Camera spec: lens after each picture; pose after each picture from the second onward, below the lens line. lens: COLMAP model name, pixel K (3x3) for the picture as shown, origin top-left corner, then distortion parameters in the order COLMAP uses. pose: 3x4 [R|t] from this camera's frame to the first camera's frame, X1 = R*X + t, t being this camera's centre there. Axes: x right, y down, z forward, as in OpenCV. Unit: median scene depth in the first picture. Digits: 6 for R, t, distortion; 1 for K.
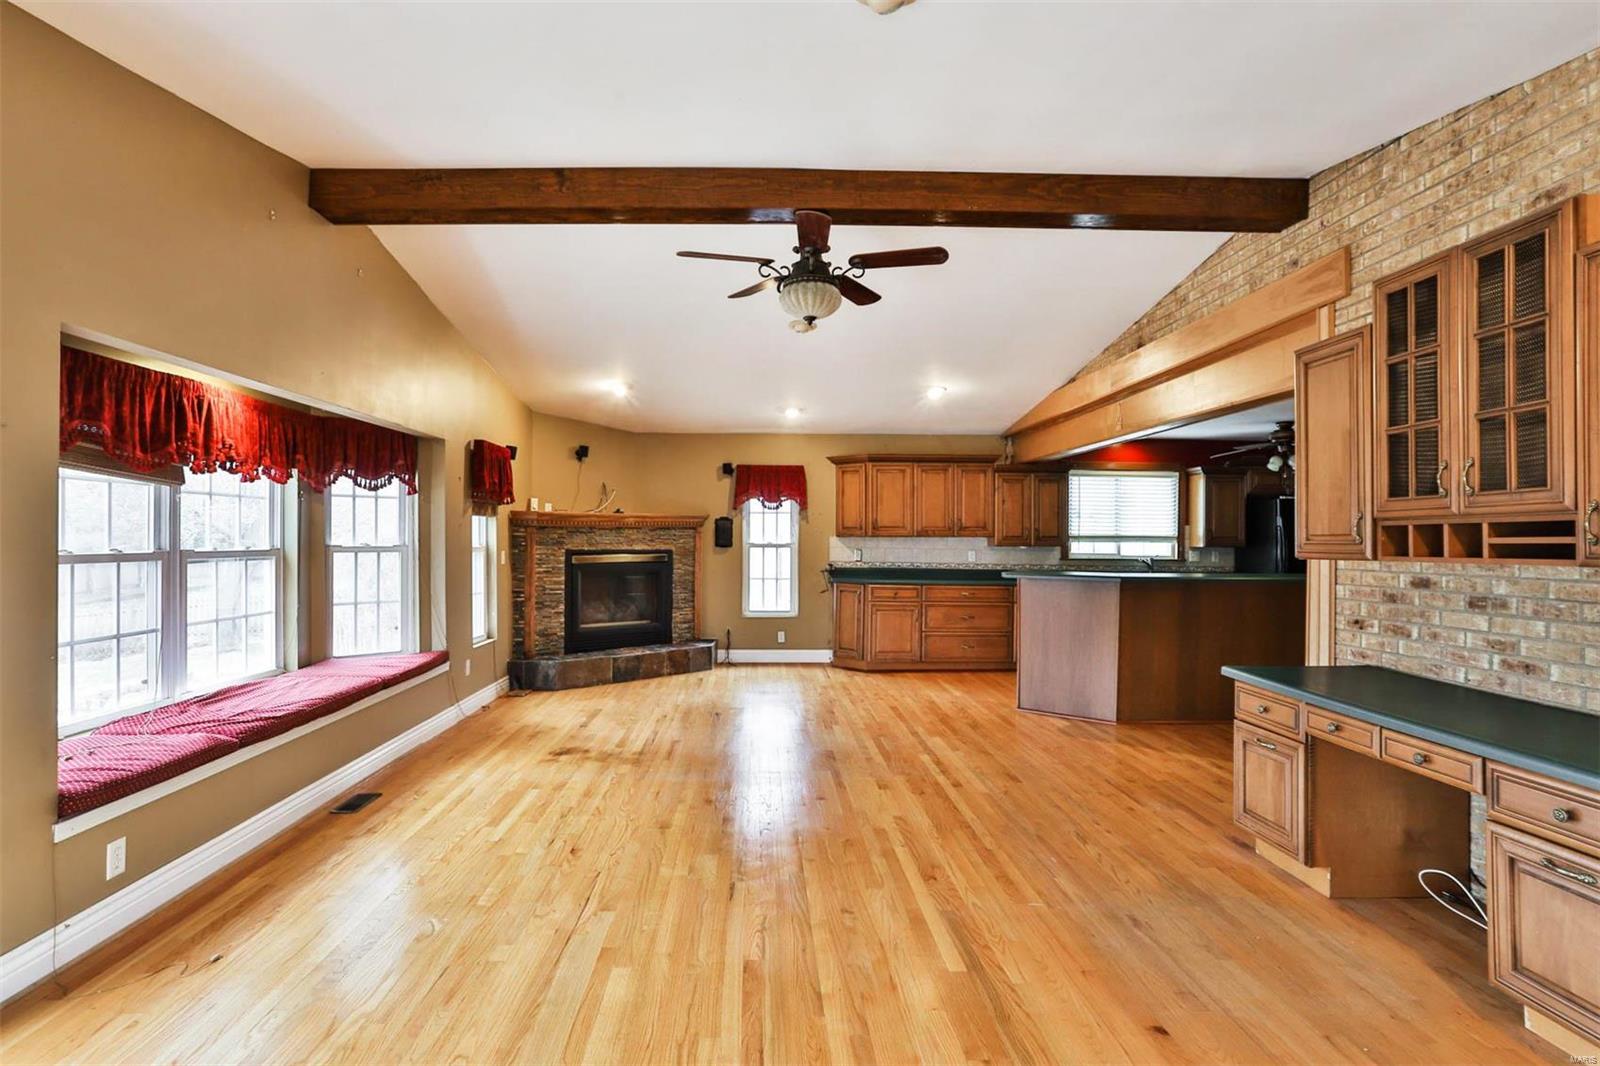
lens RADIAL K [[825.5, 0, 775.9], [0, 825.5, 529.2], [0, 0, 1]] dist [-0.046227, 0.025710]
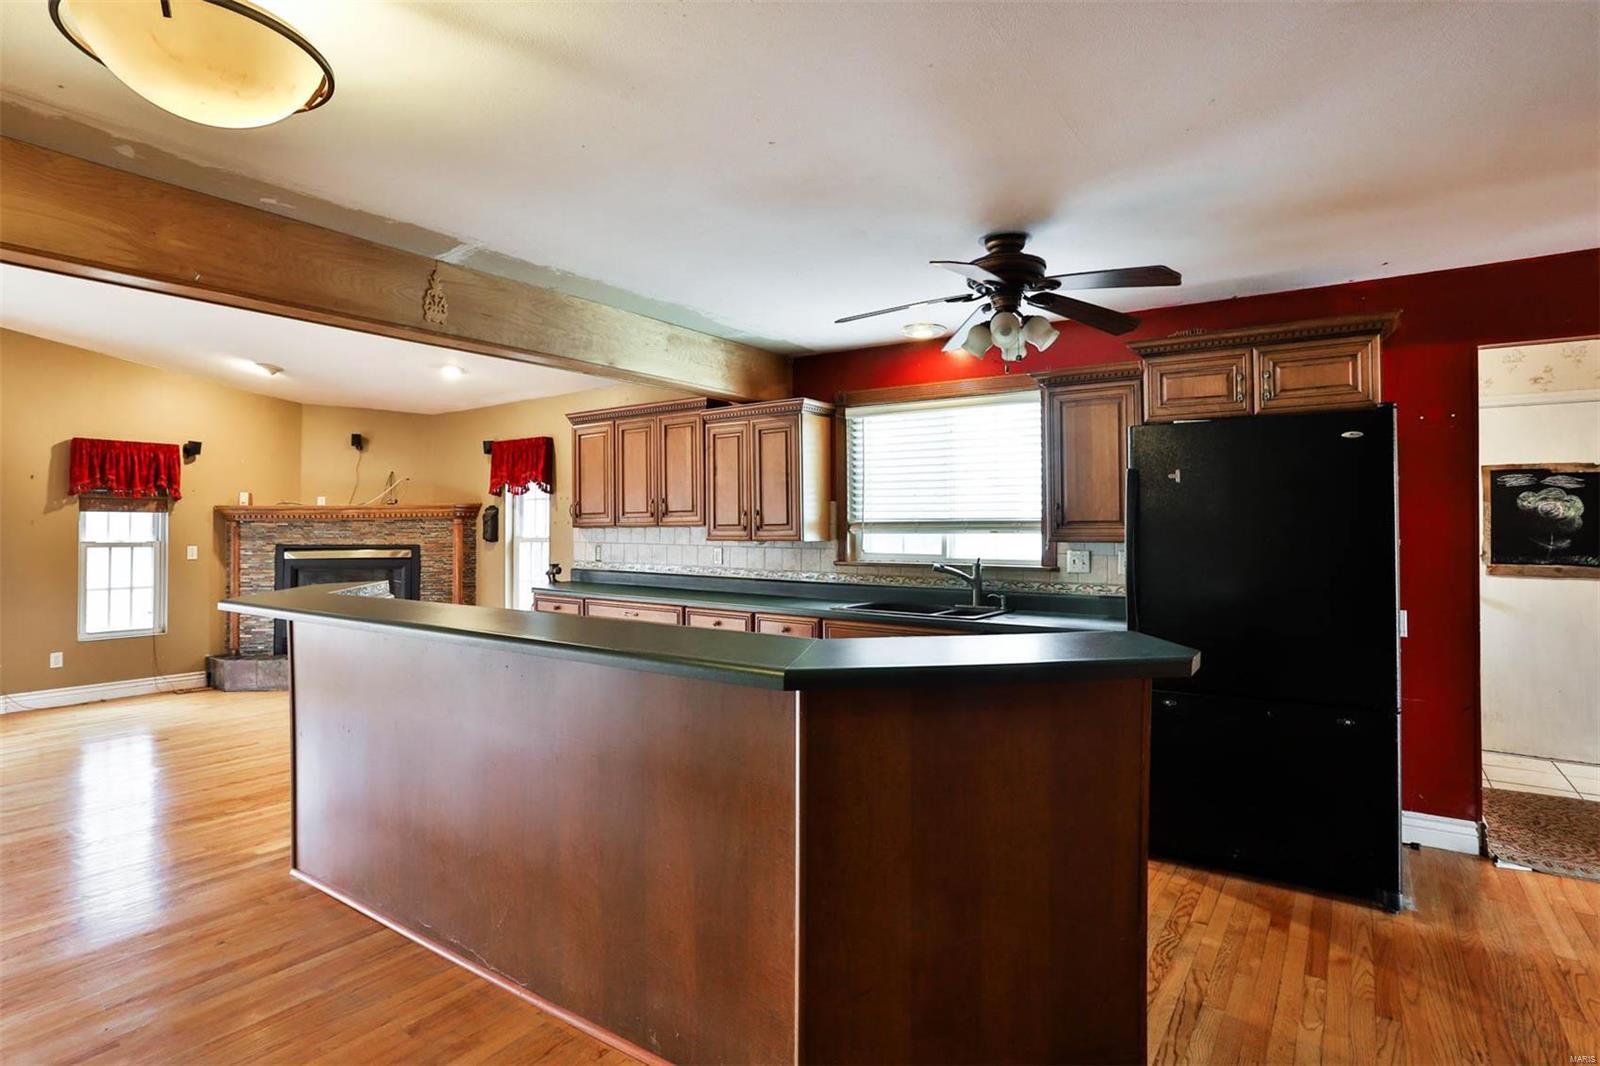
lens RADIAL K [[825.5, 0, 765.5], [0, 825.5, 516.1], [0, 0, 1]] dist [-0.046227, 0.025710]
pose [[0.794406, -0.017240, -0.607142, 1.111606], [0.017392, 0.999833, -0.005636, 0.009891], [0.607138, -0.006082, 0.794573, 0.857176]]
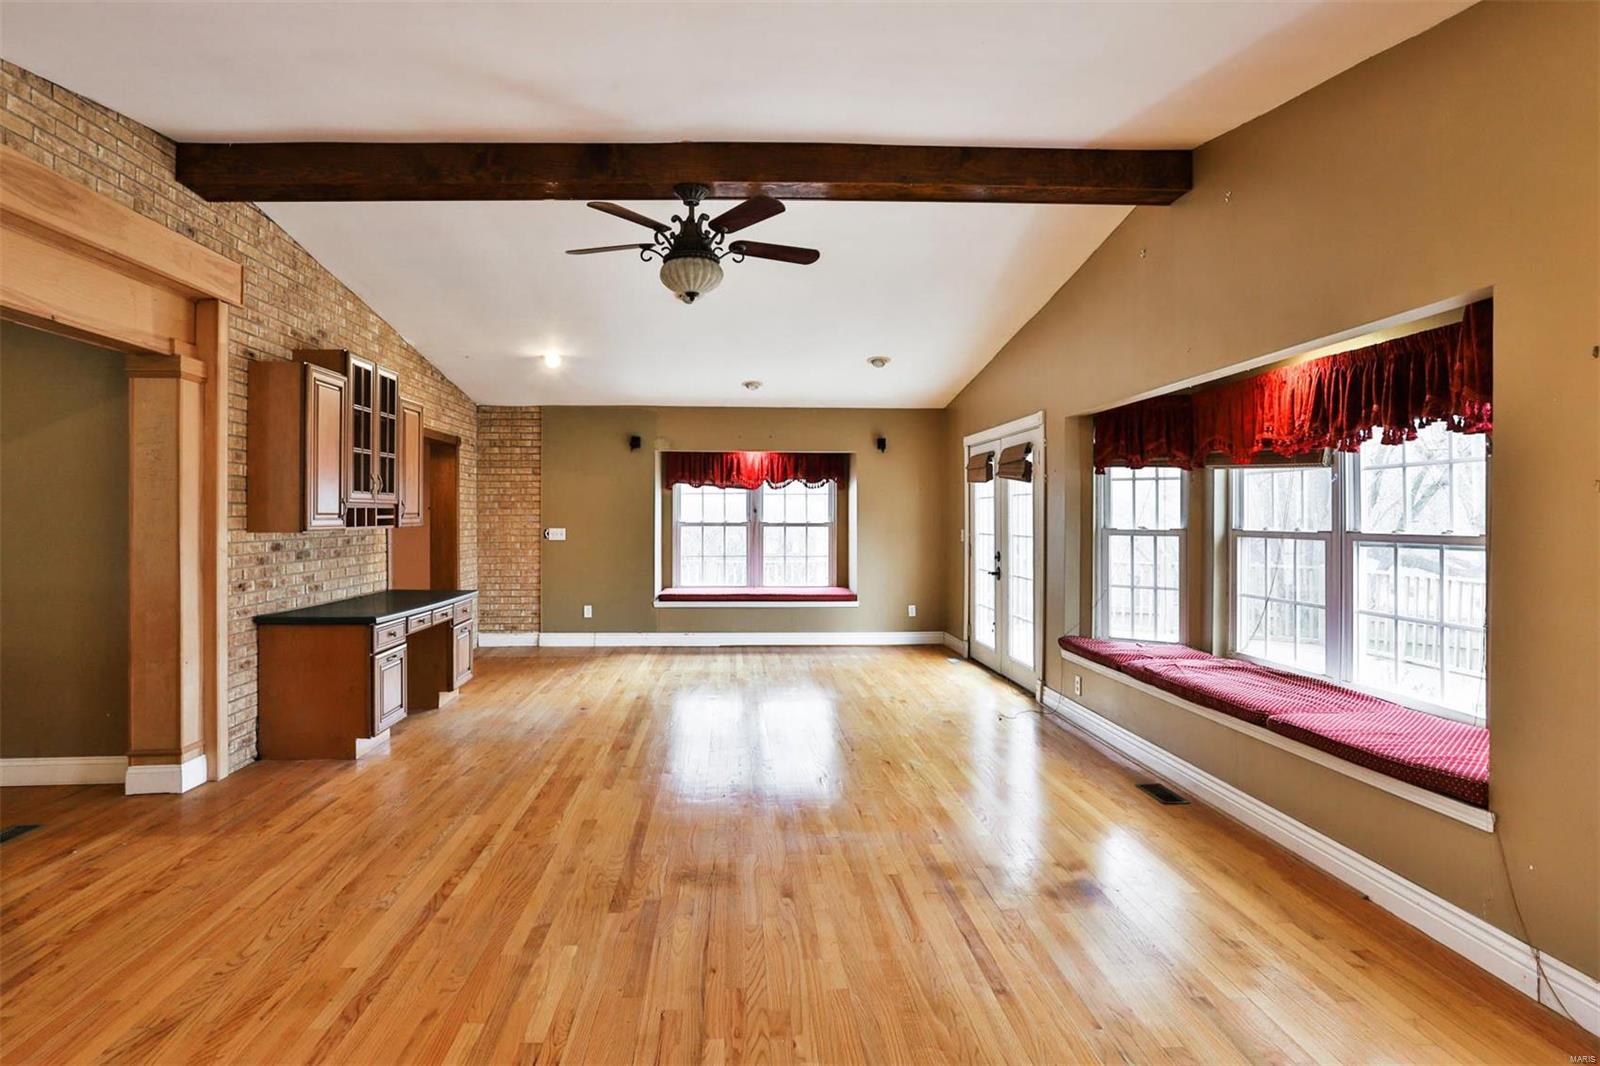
lens RADIAL K [[825.5, 0, 771.3], [0, 825.5, 507.2], [0, 0, 1]] dist [-0.046227, 0.025710]
pose [[-0.999705, -0.004063, -0.023949, -0.023258], [-0.003527, 0.999743, -0.022391, 0.015827], [0.024034, -0.022300, -0.999462, 1.531853]]
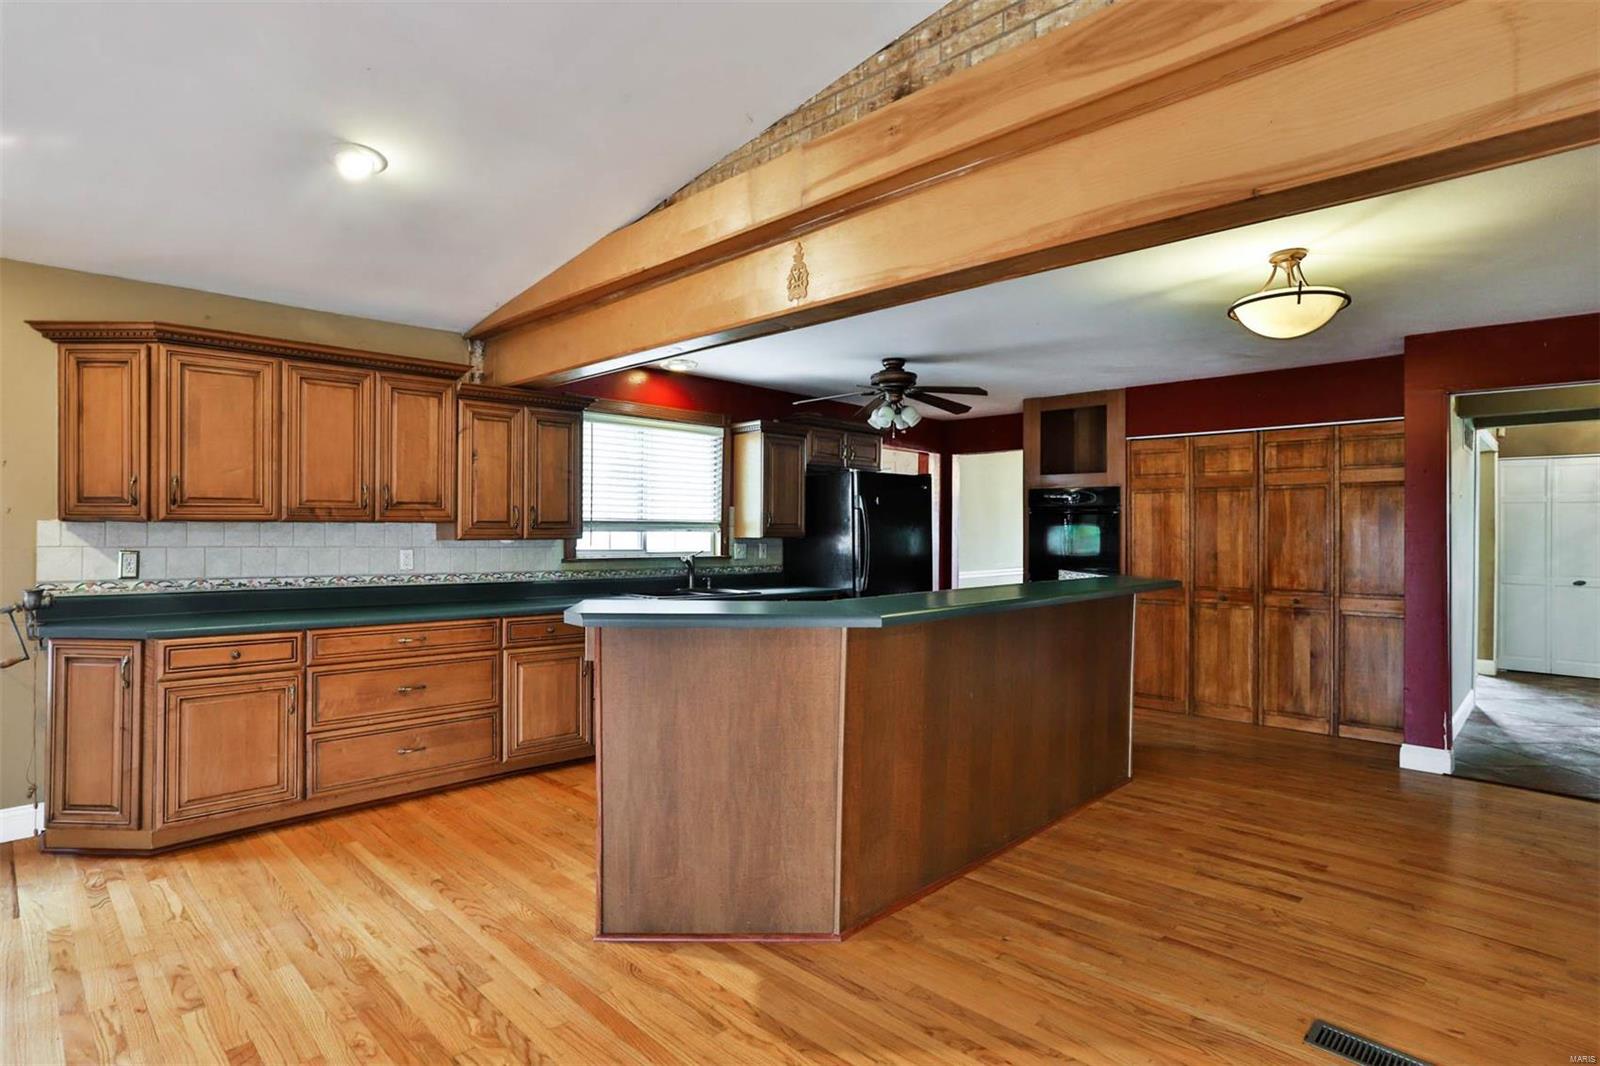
lens RADIAL K [[825.5, 0, 786.6], [0, 825.5, 528.2], [0, 0, 1]] dist [-0.046227, 0.025710]
pose [[0.725874, -0.002084, 0.687825, 0.099354], [-0.007179, 0.999918, 0.010606, 0.010157], [-0.687791, -0.012637, 0.725799, 0.783401]]
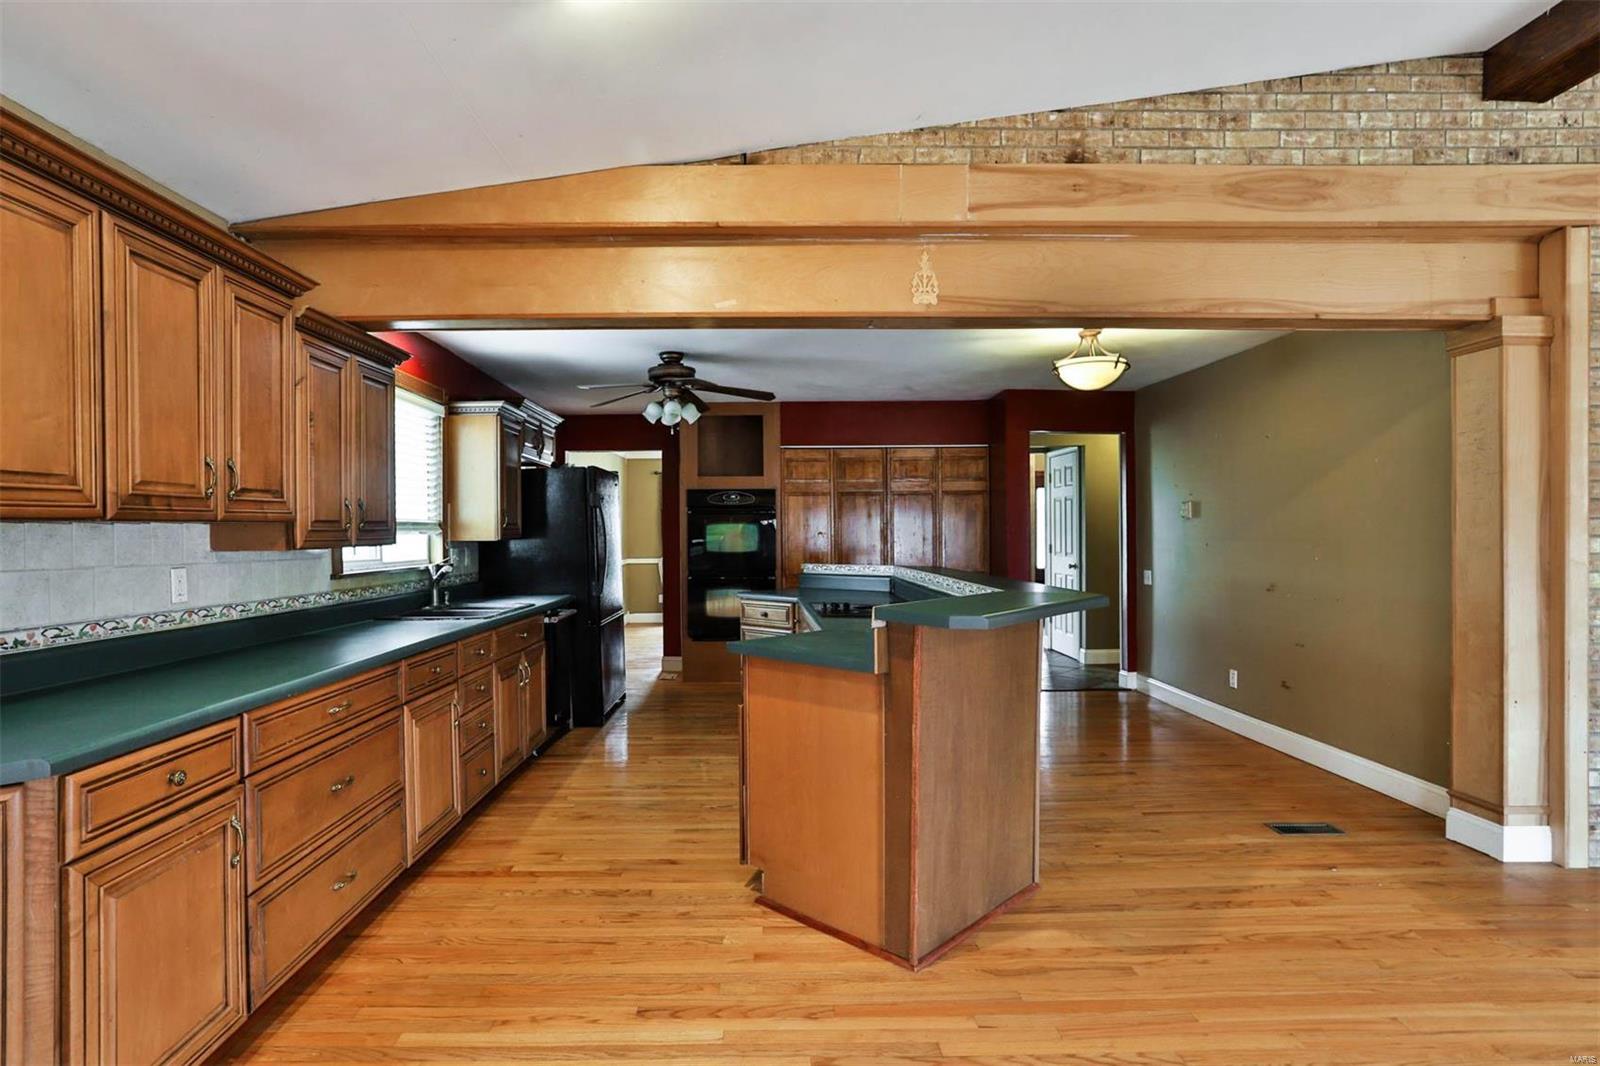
lens RADIAL K [[825.5, 0, 775.8], [0, 825.5, 540.2], [0, 0, 1]] dist [-0.046227, 0.025710]
pose [[0.013268, -0.019977, 0.999712, -0.100906], [-0.003461, 0.999794, 0.020024, 0.015500], [-0.999906, -0.003726, 0.013197, 1.299822]]
